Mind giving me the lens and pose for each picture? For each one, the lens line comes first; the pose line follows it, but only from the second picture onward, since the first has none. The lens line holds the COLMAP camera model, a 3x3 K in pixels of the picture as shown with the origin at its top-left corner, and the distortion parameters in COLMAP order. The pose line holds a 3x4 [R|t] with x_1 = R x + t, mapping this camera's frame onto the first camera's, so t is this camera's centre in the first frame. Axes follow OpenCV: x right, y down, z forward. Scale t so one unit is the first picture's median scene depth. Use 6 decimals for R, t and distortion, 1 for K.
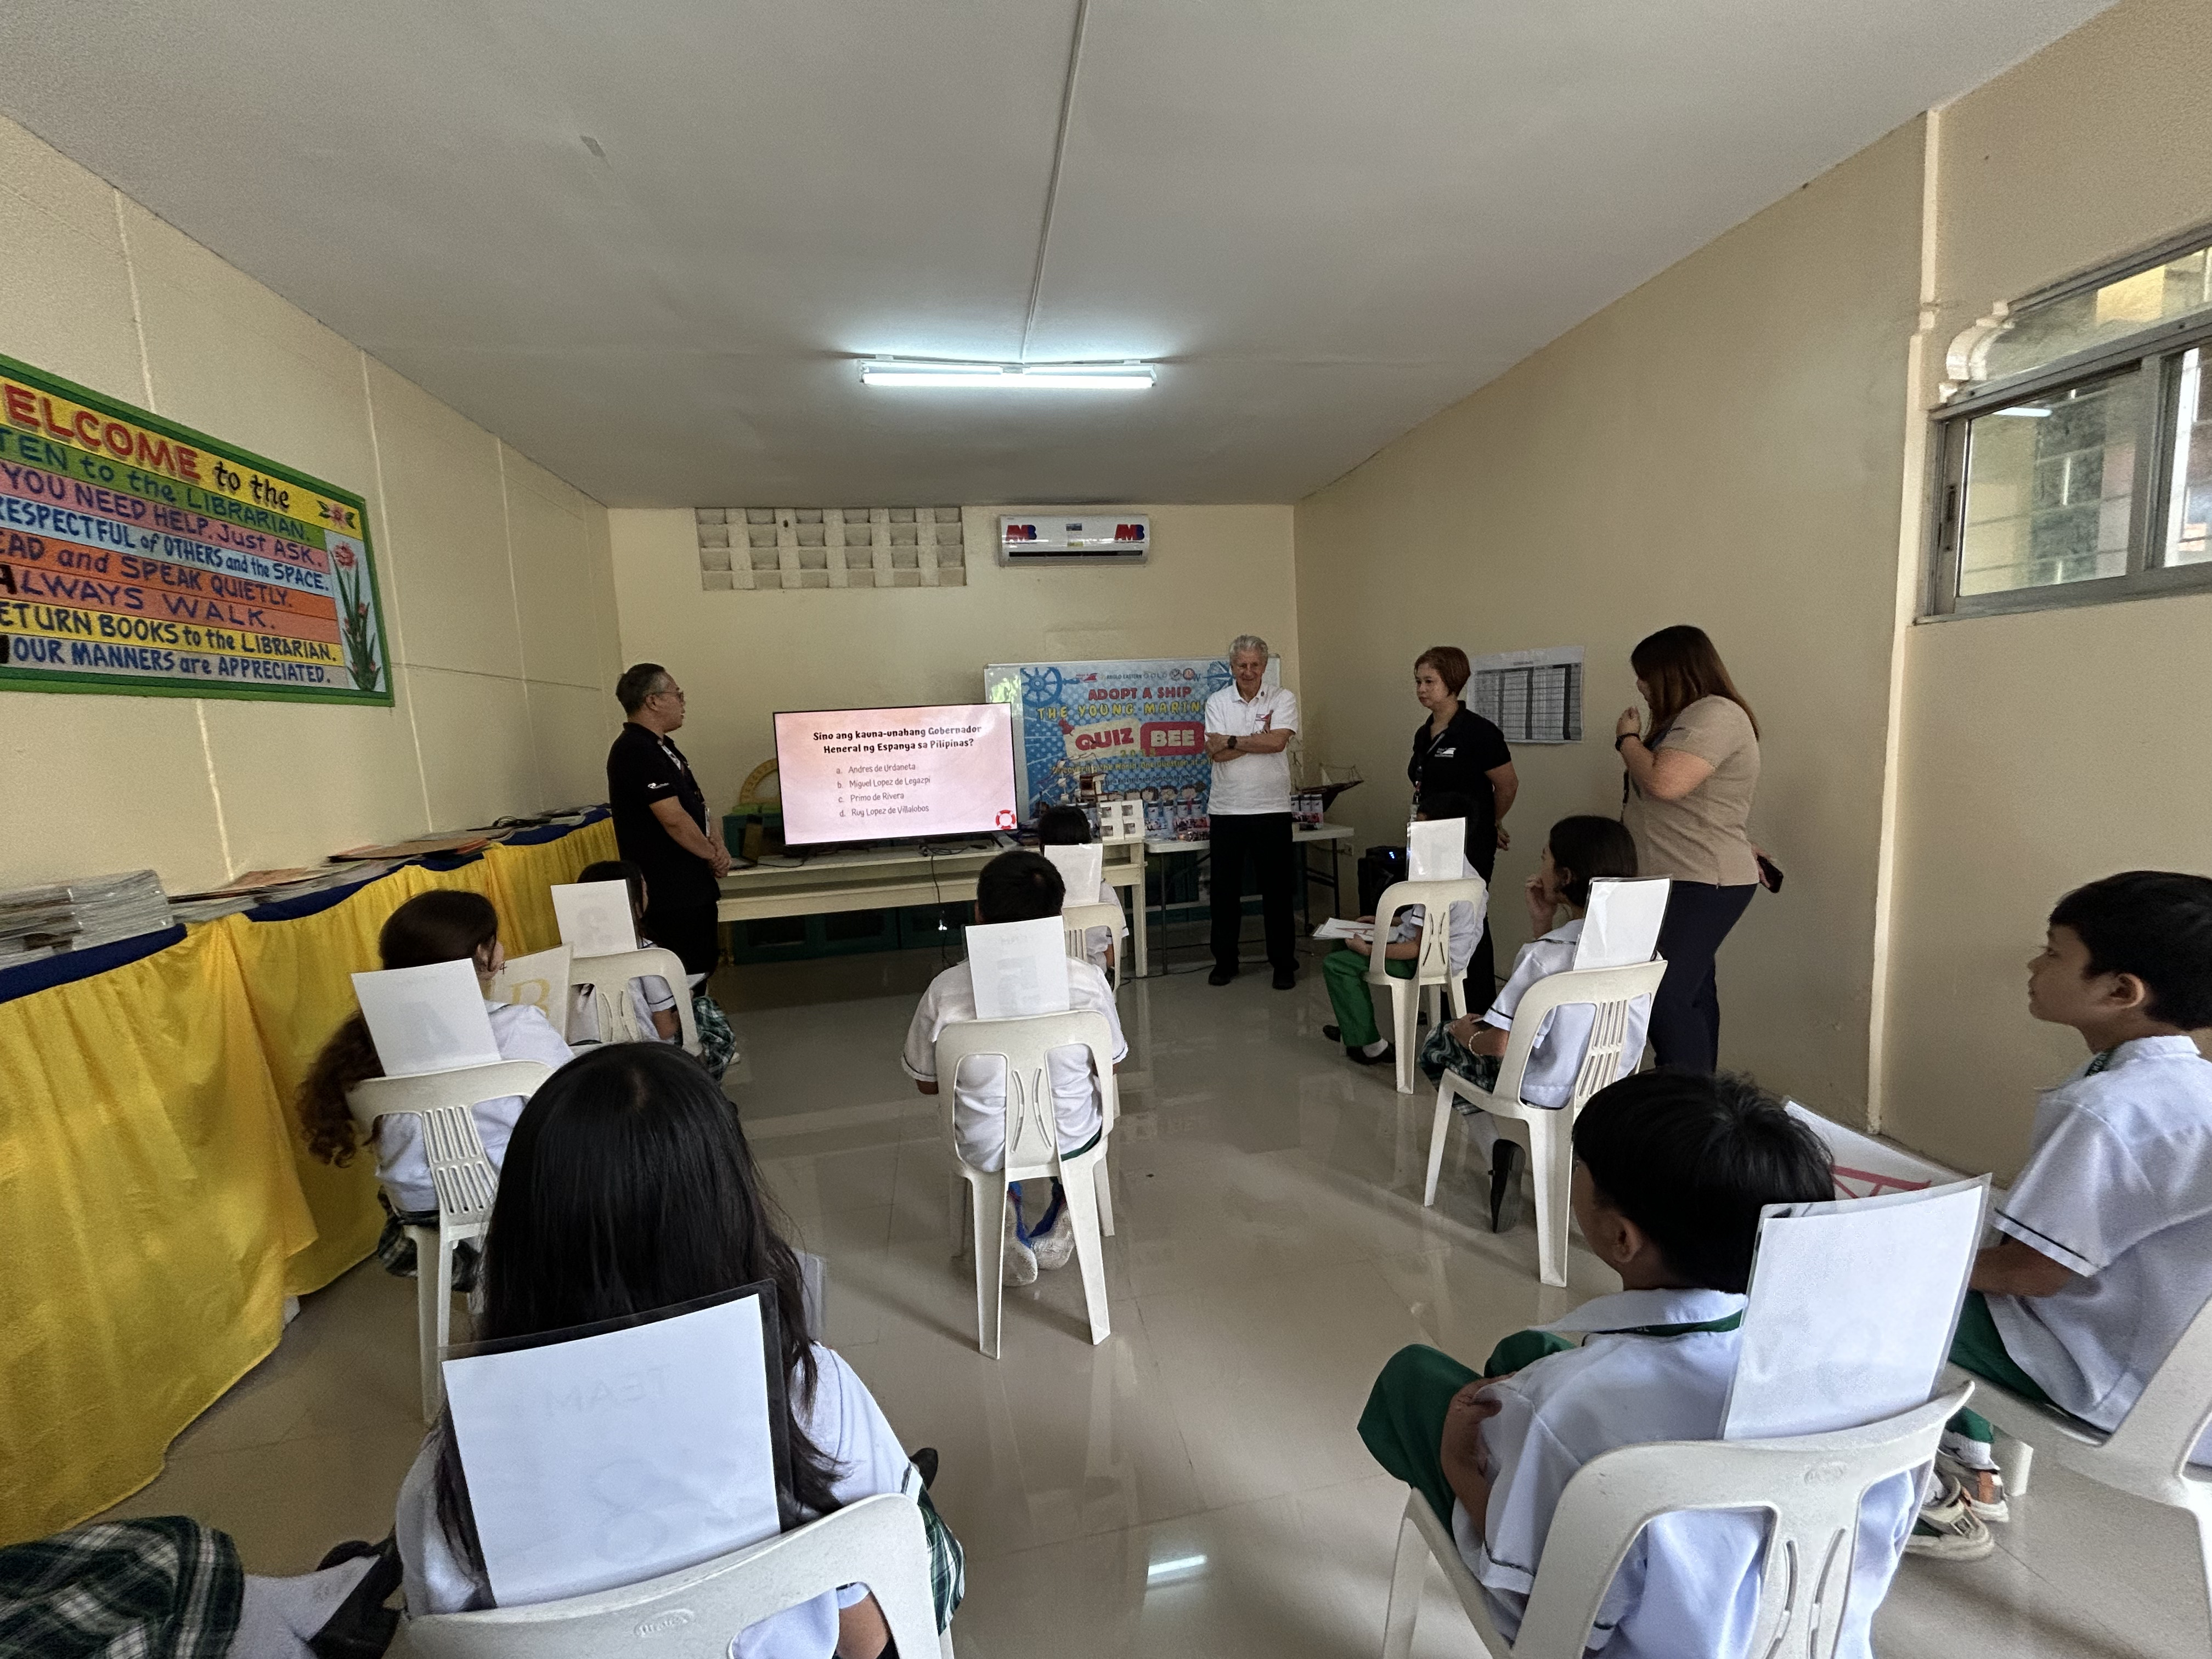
lens RADIAL K [[895.5, 0, 1104.7], [0, 895.5, 827.8], [0, 0, 1]] dist [0.003496, -0.001461]
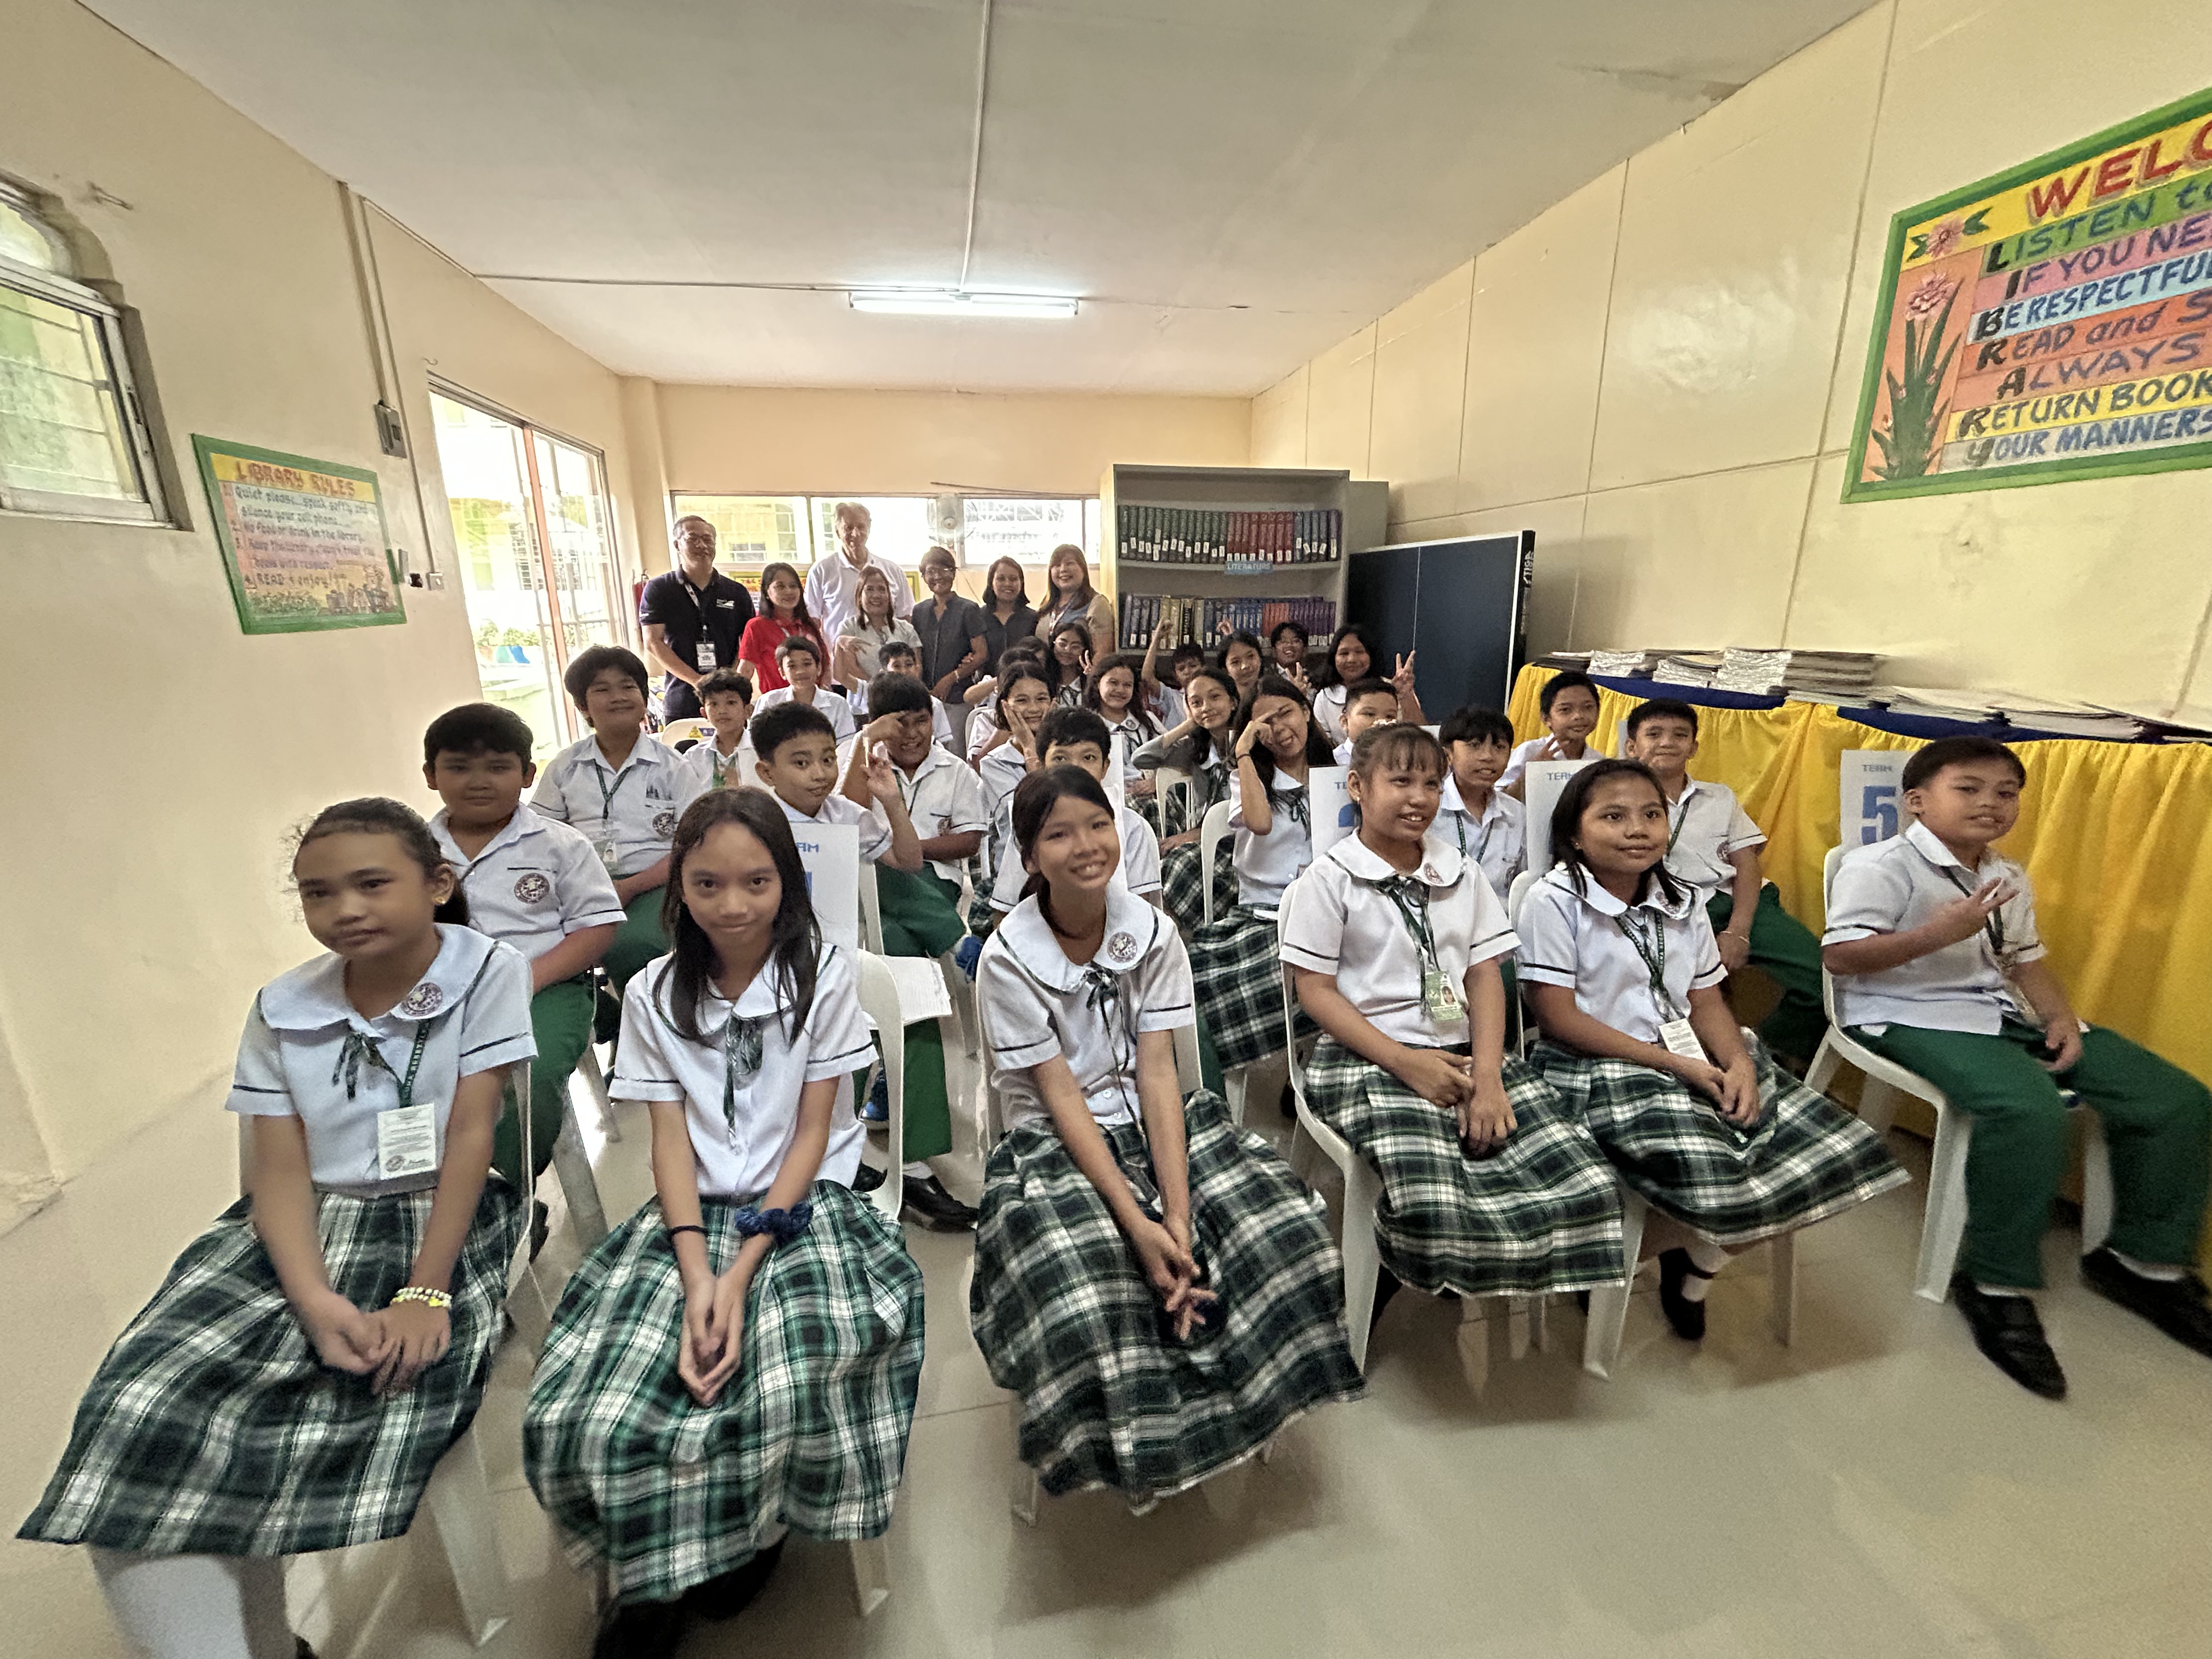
lens RADIAL K [[895.5, 0, 1107.7], [0, 895.5, 837.0], [0, 0, 1]] dist [0.003496, -0.001461]
pose [[-0.998028, 0.062754, 0.001177, -0.048408], [0.058651, 0.925768, 0.373516, -0.172822], [0.022349, 0.372849, -0.927623, 1.614826]]
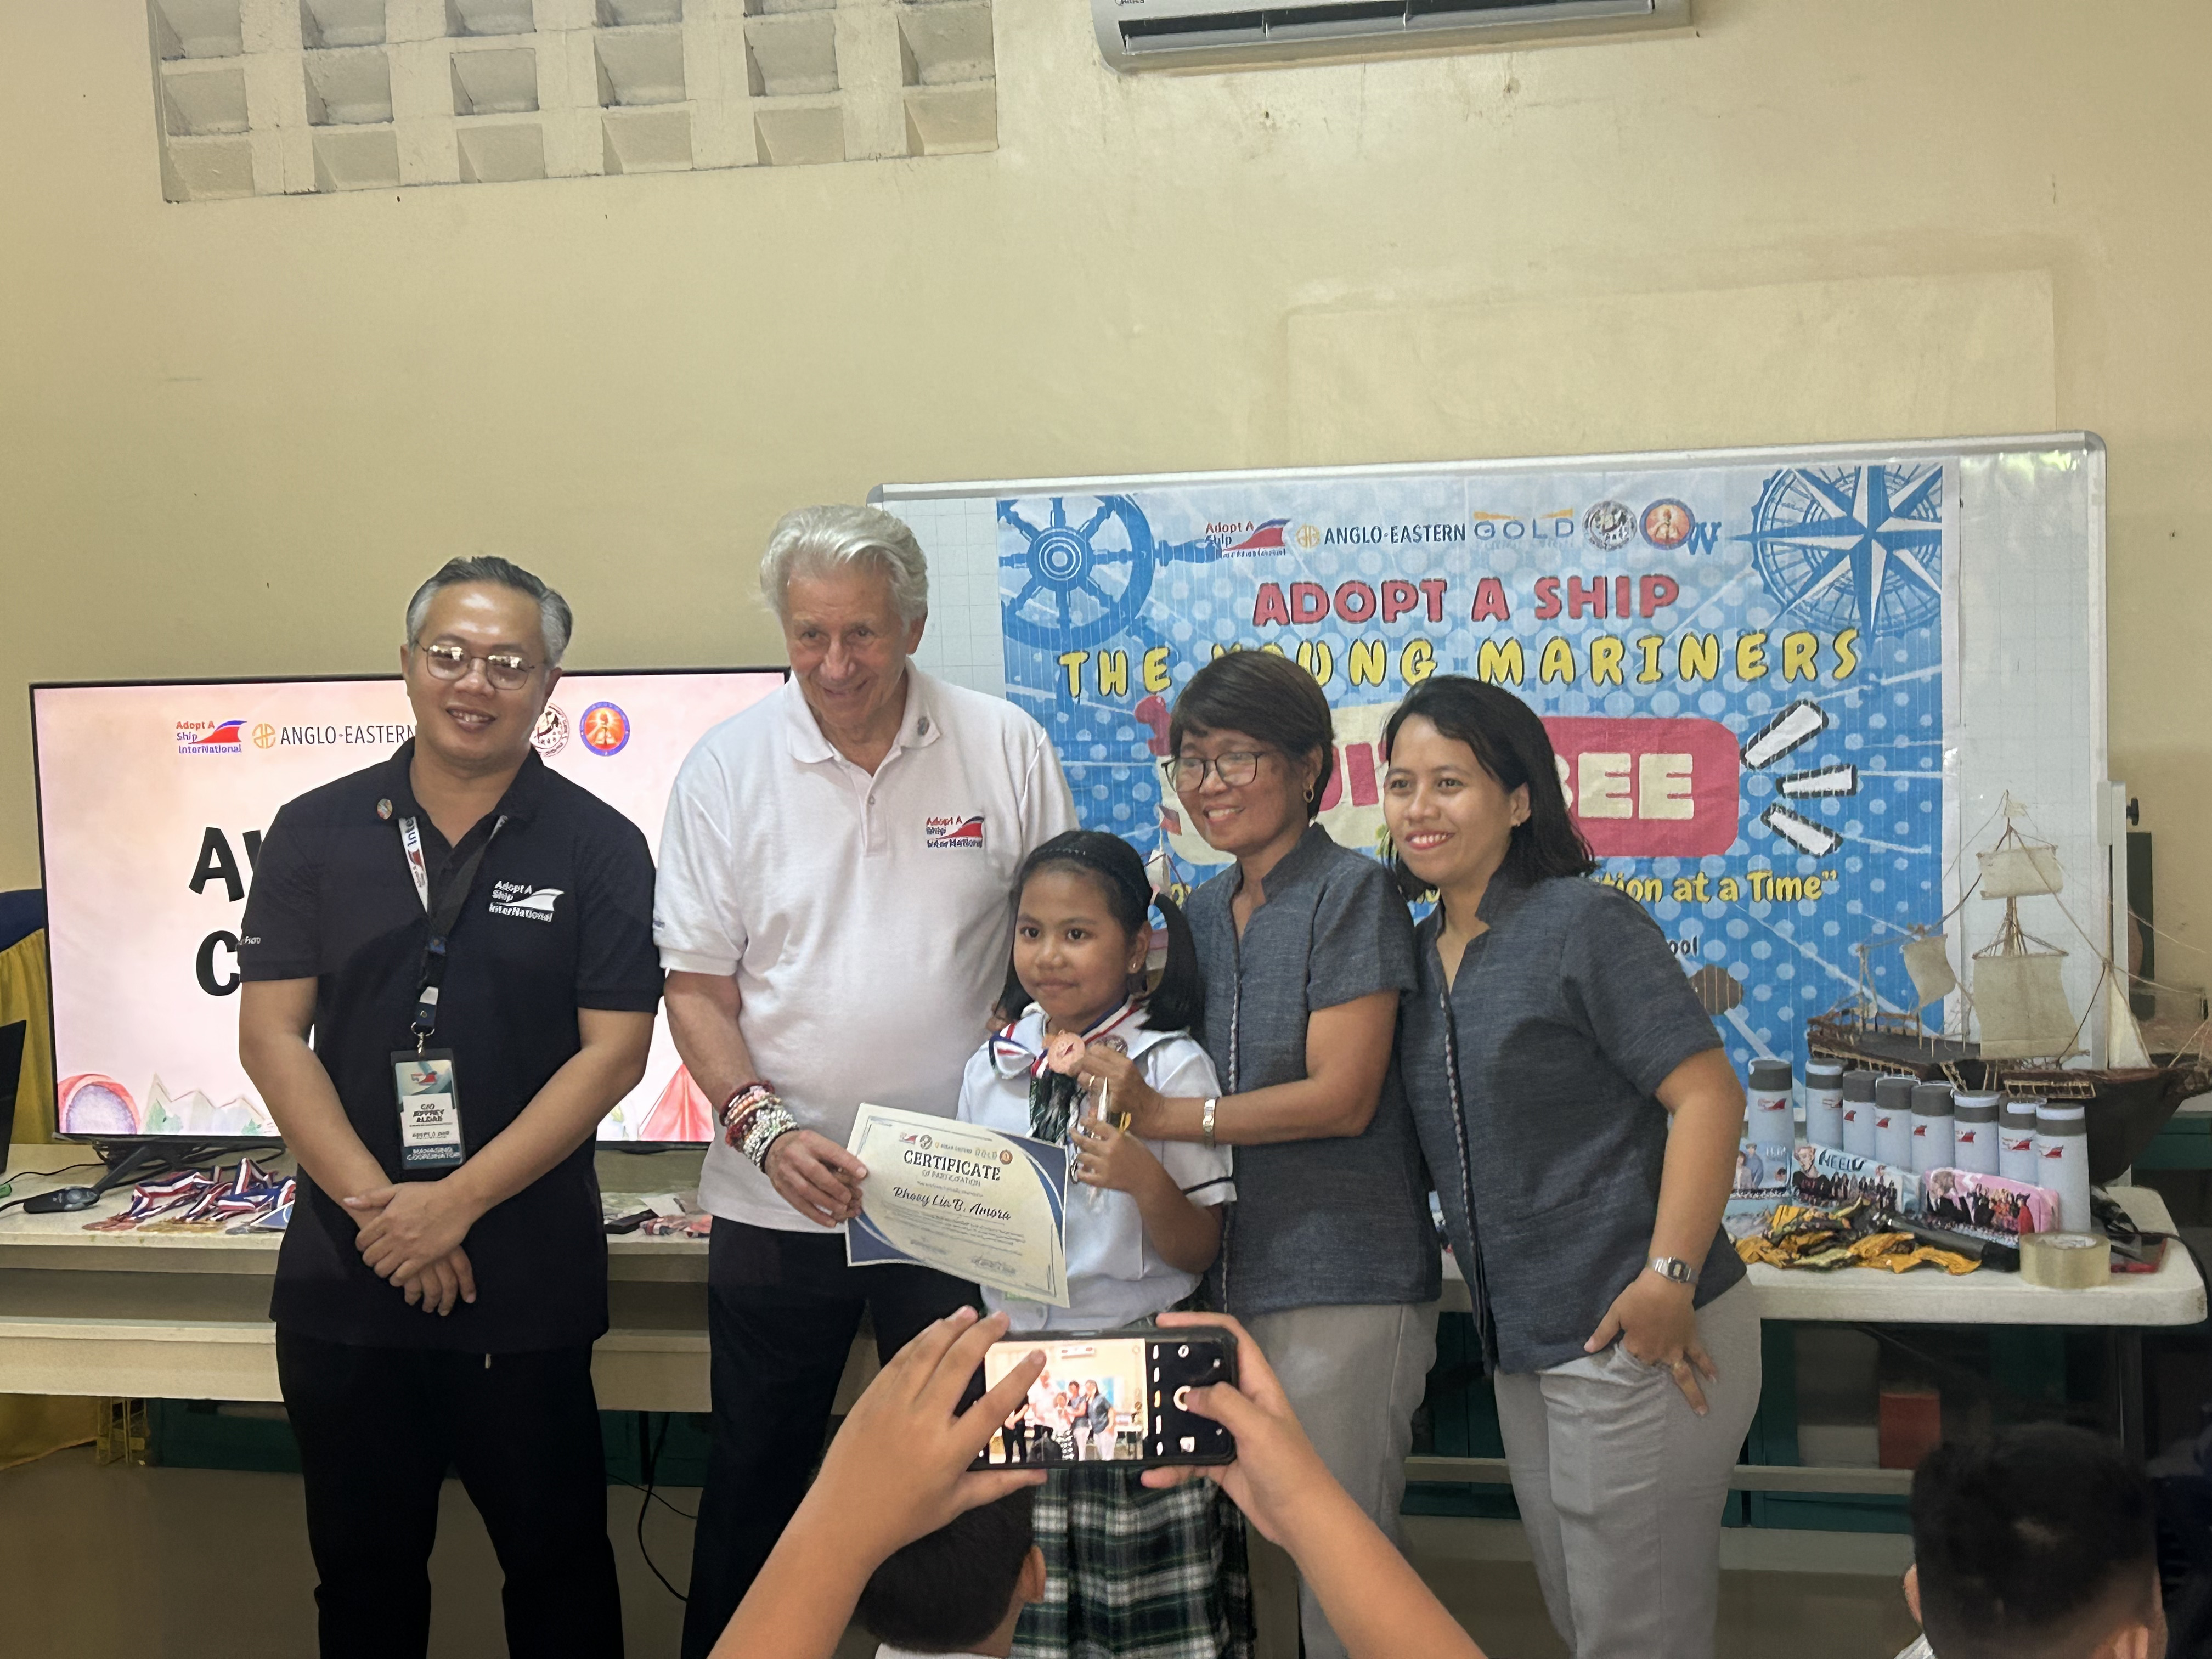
lens RADIAL K [[3260.8, 0, 1116.3], [0, 3260.8, 826.7], [0, 0, 1]] dist [0.160469, 0.000000]
pose [[0.898341, 0.059008, -0.435318, 0.709507], [-0.053287, 0.998257, 0.025351, -0.214171], [0.436056, 0.000423, 0.899920, 0.297069]]
